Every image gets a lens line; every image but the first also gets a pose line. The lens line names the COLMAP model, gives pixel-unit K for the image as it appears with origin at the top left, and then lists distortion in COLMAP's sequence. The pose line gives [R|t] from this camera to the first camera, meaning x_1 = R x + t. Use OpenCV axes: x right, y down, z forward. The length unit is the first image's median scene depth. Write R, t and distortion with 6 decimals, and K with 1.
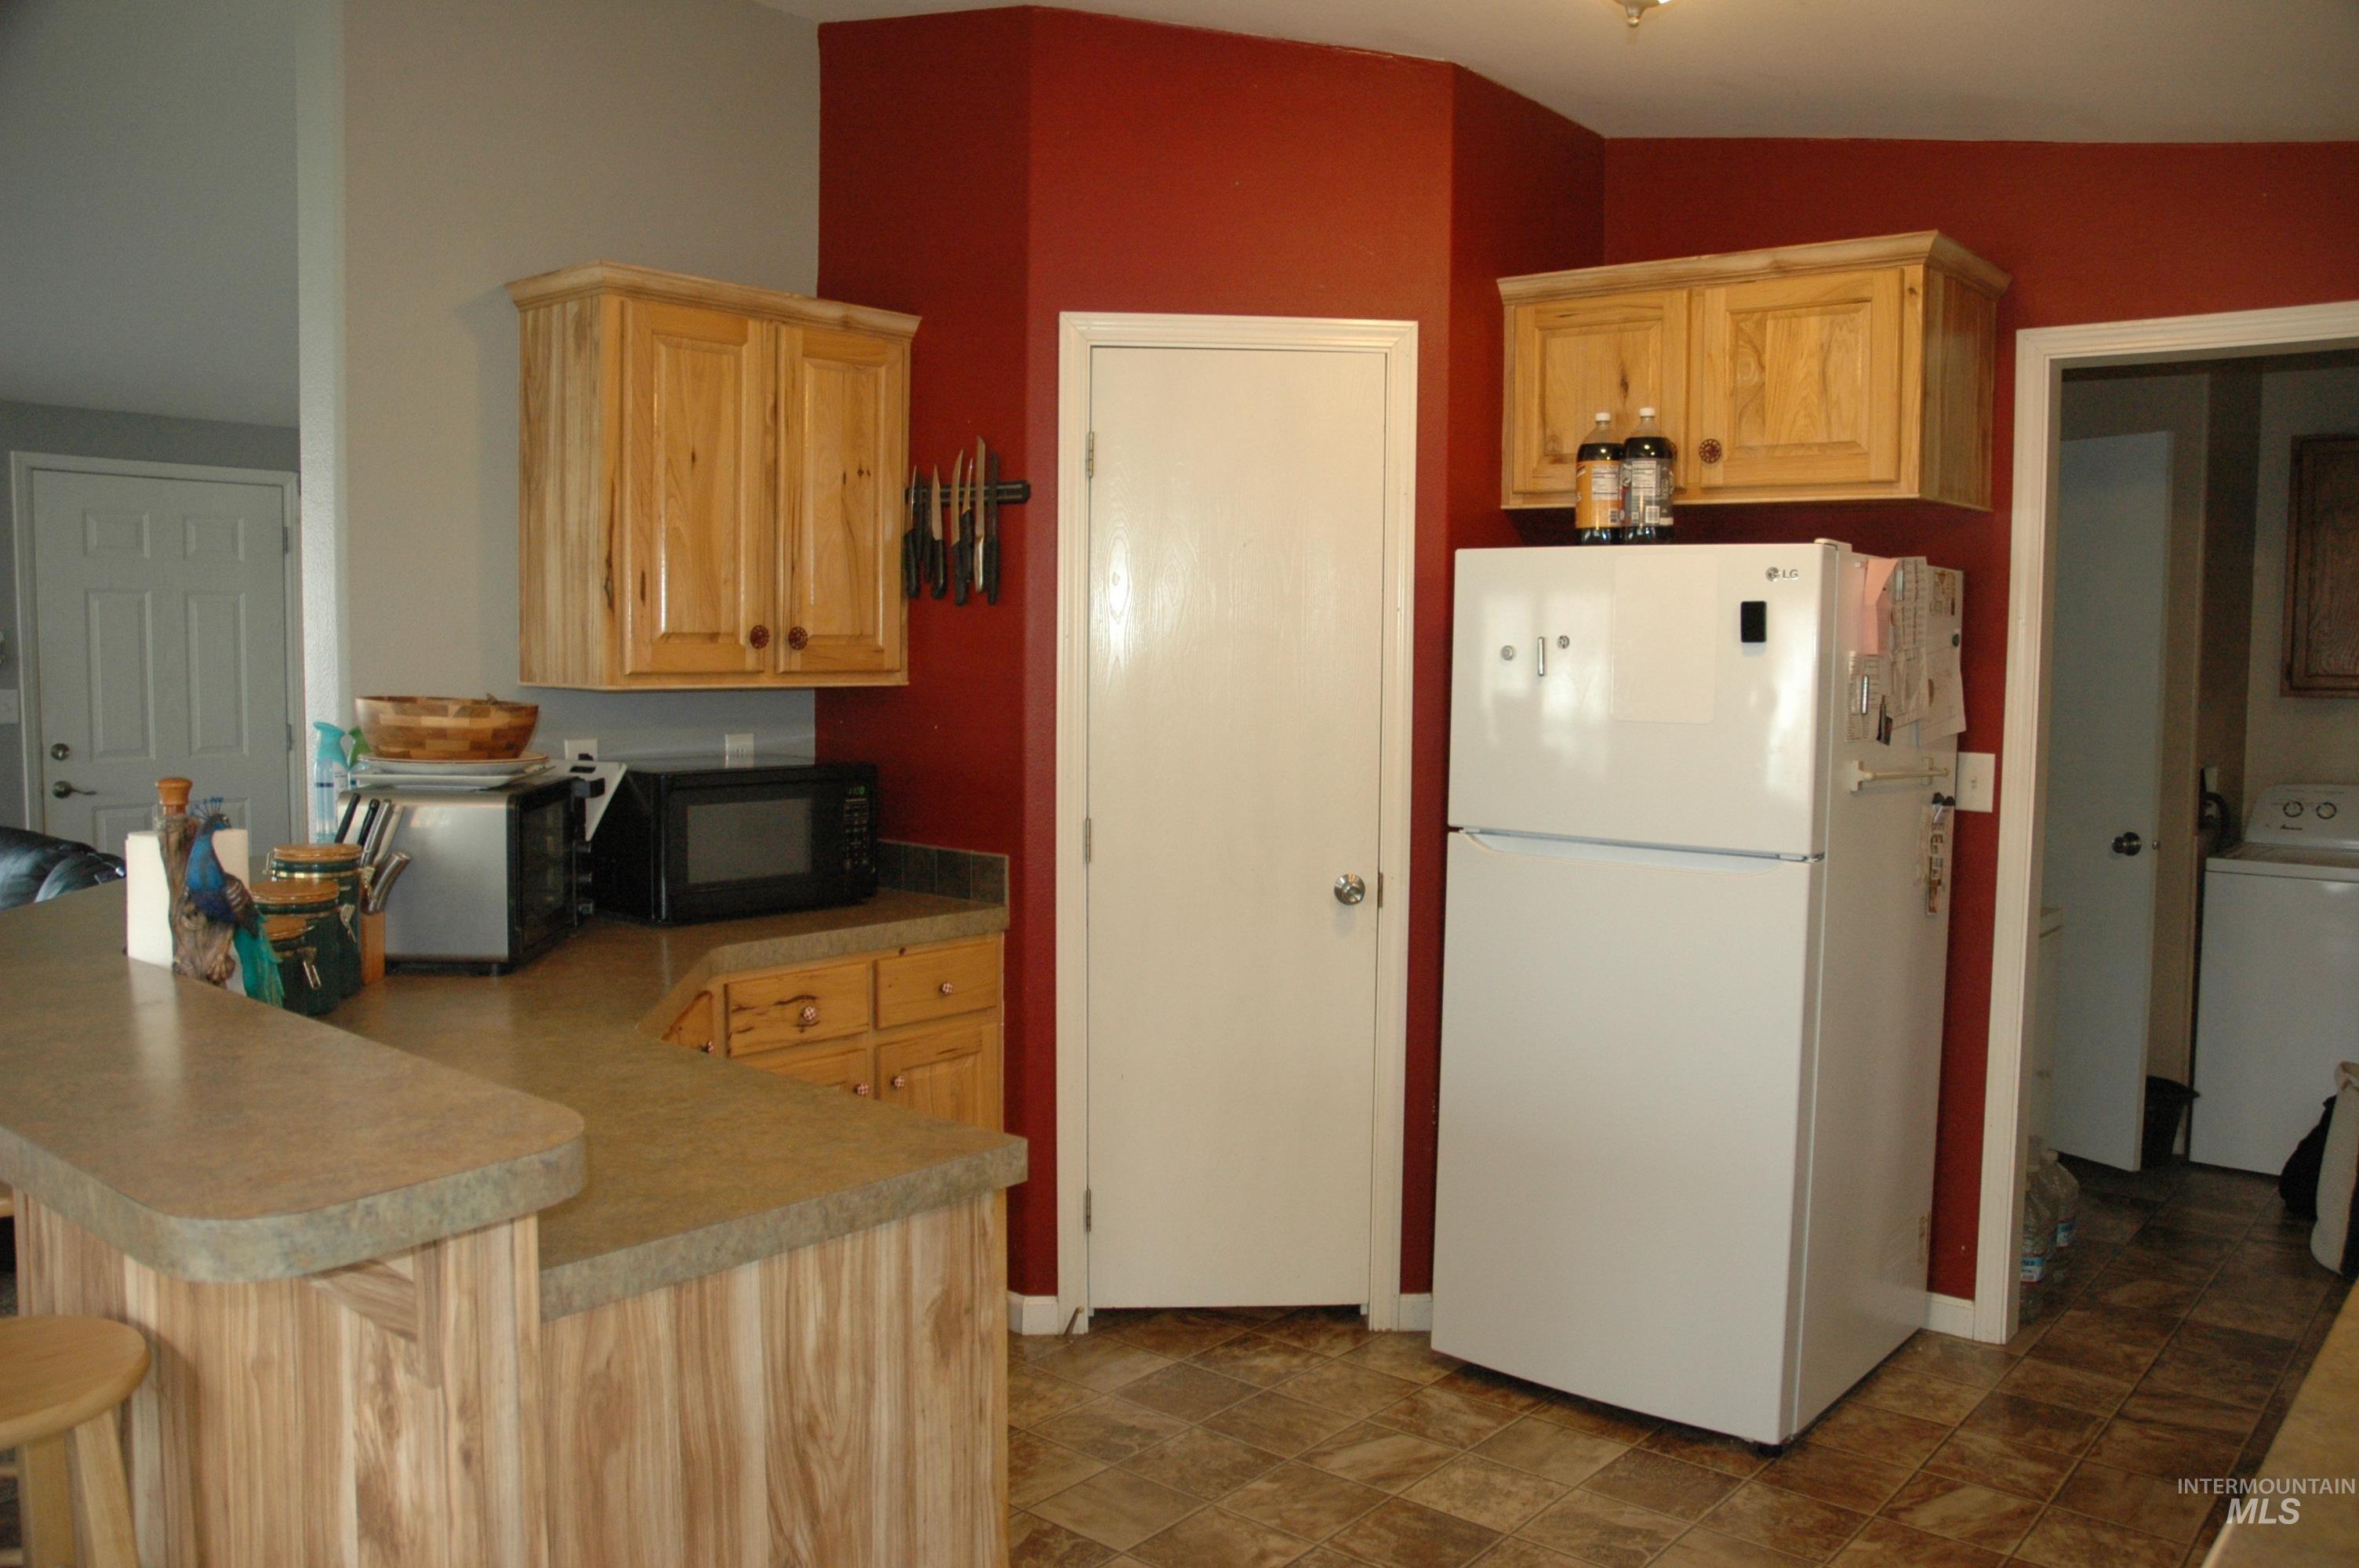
lens RADIAL K [[1807.1, 0, 1179.5], [0, 1807.1, 784.0], [0, 0, 1]] dist [-0.143294, 0.000629]
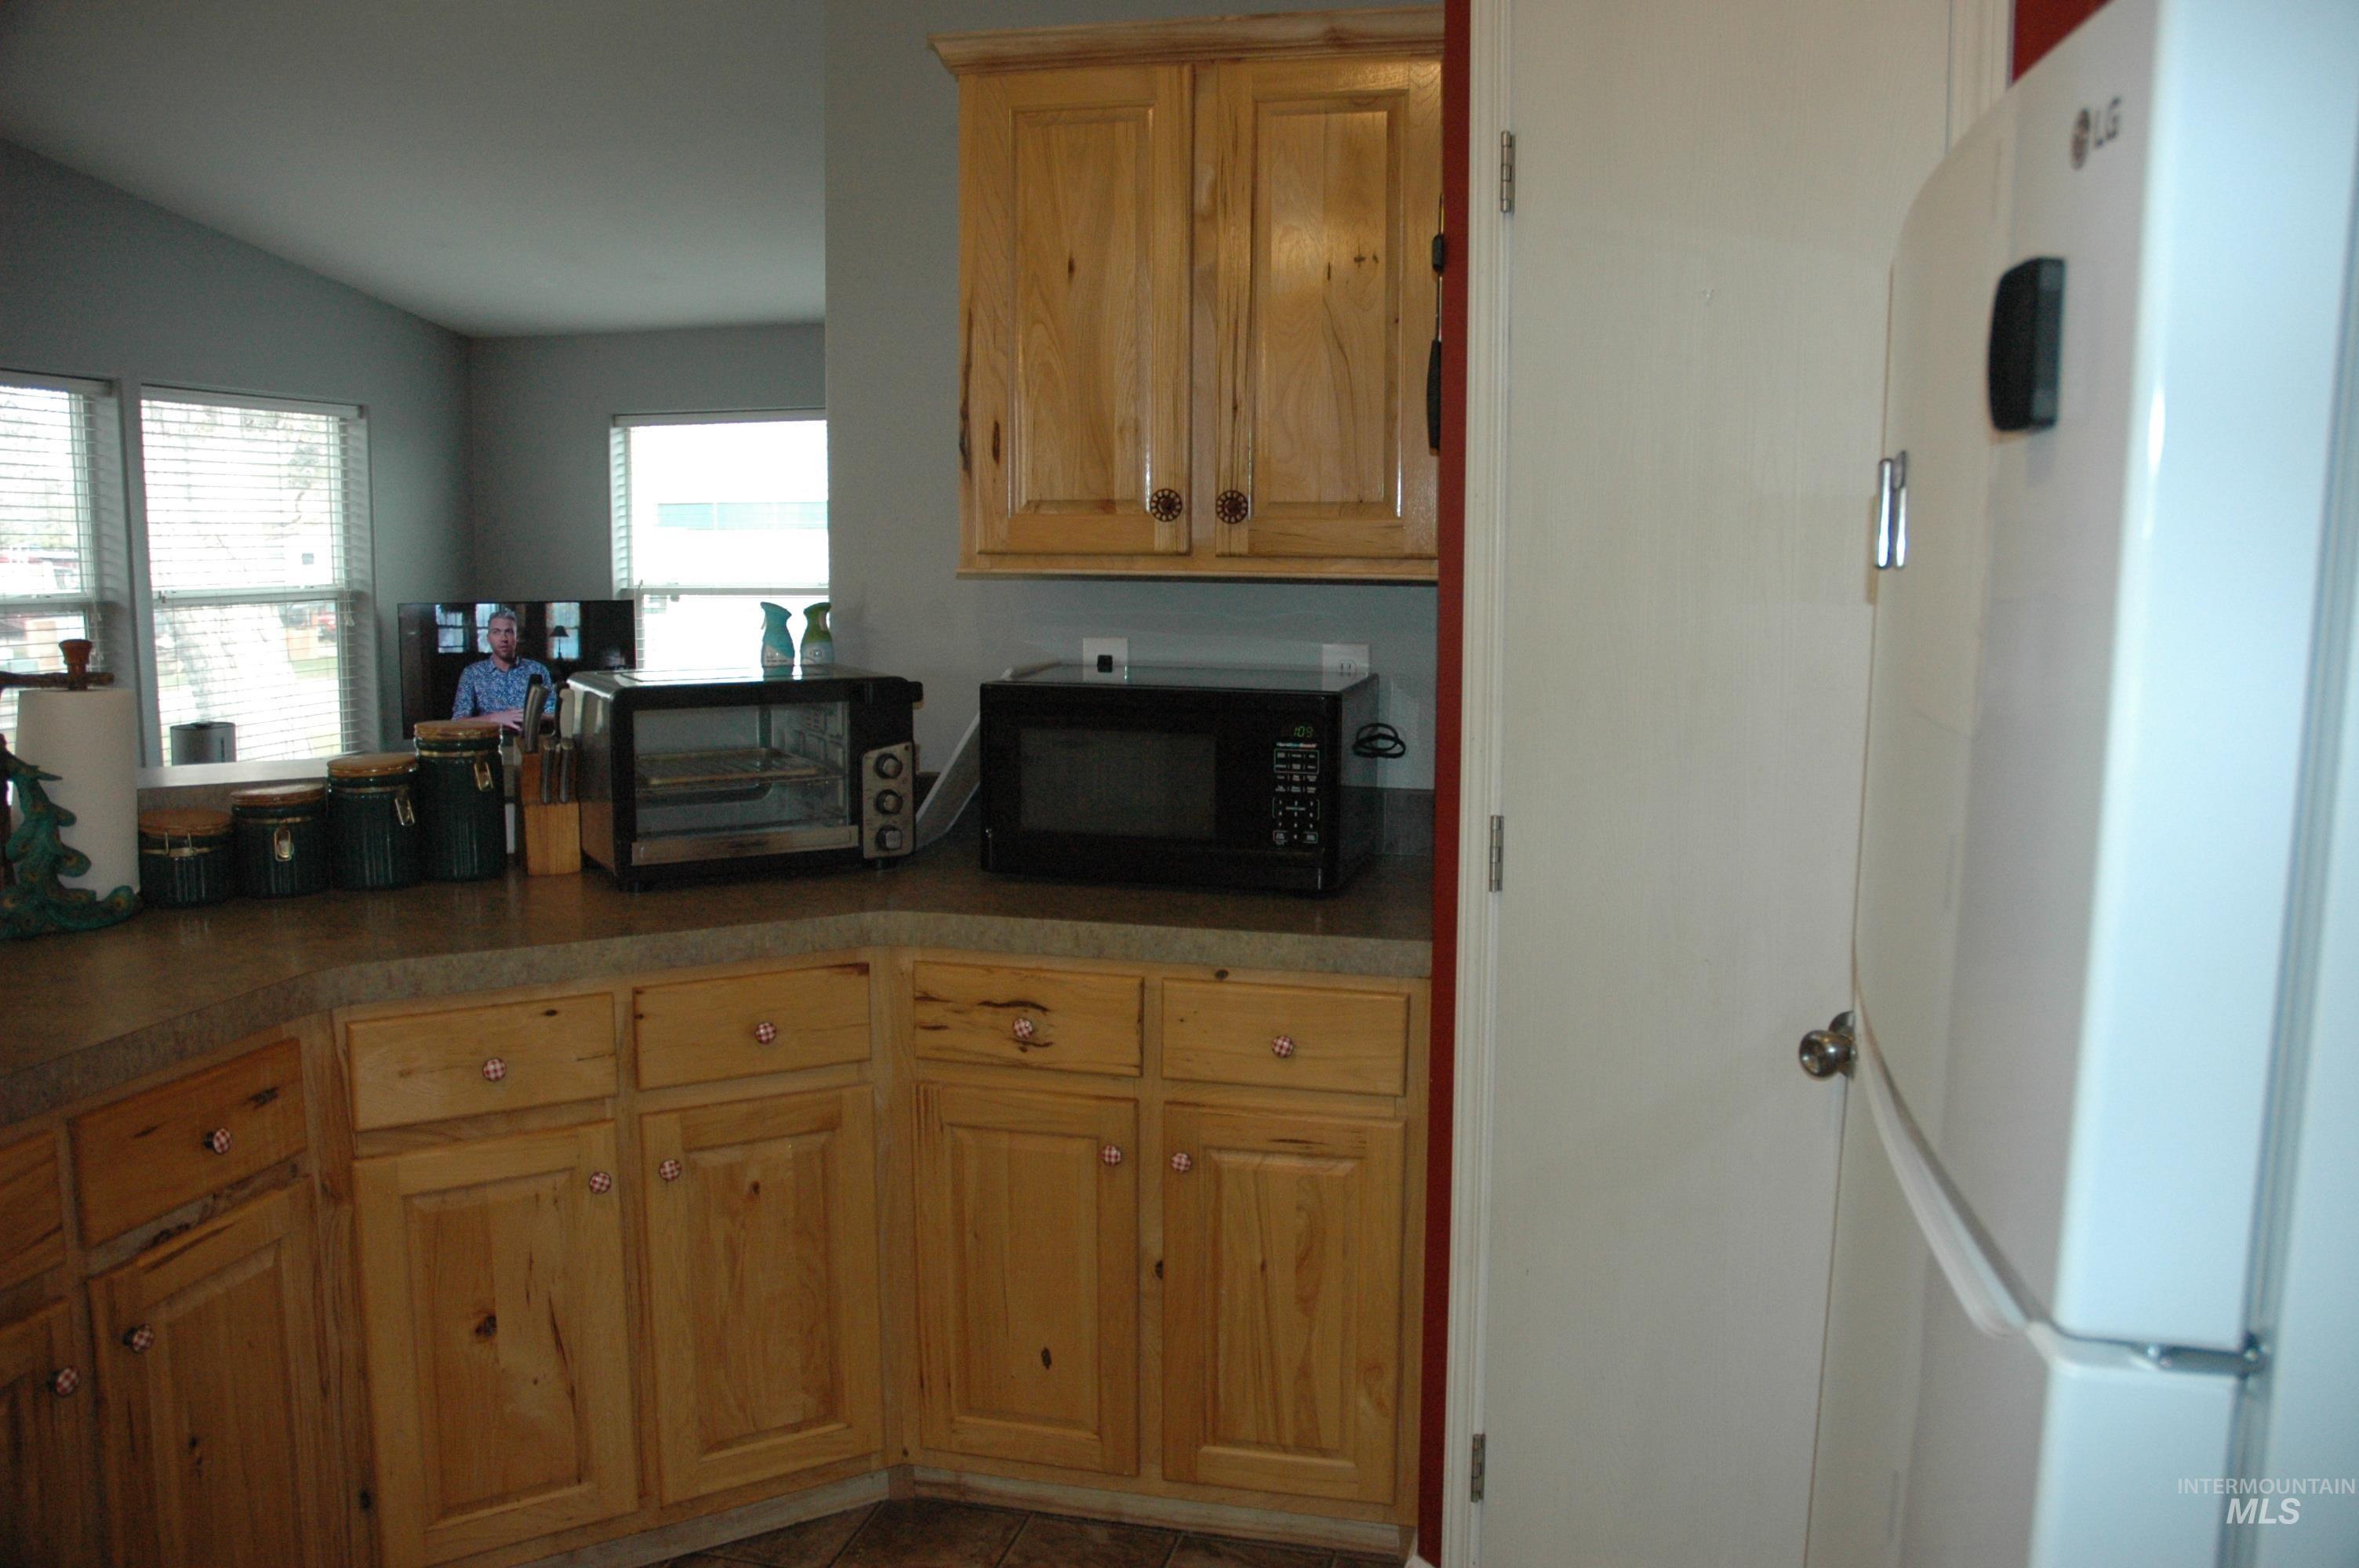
lens RADIAL K [[1807.1, 0, 1179.5], [0, 1807.1, 784.0], [0, 0, 1]] dist [-0.143294, 0.000629]
pose [[0.439429, 0.112356, -0.891223, 0.433860], [-0.068054, 0.993459, 0.091690, -0.038088], [0.895696, 0.020361, 0.444201, 0.698970]]
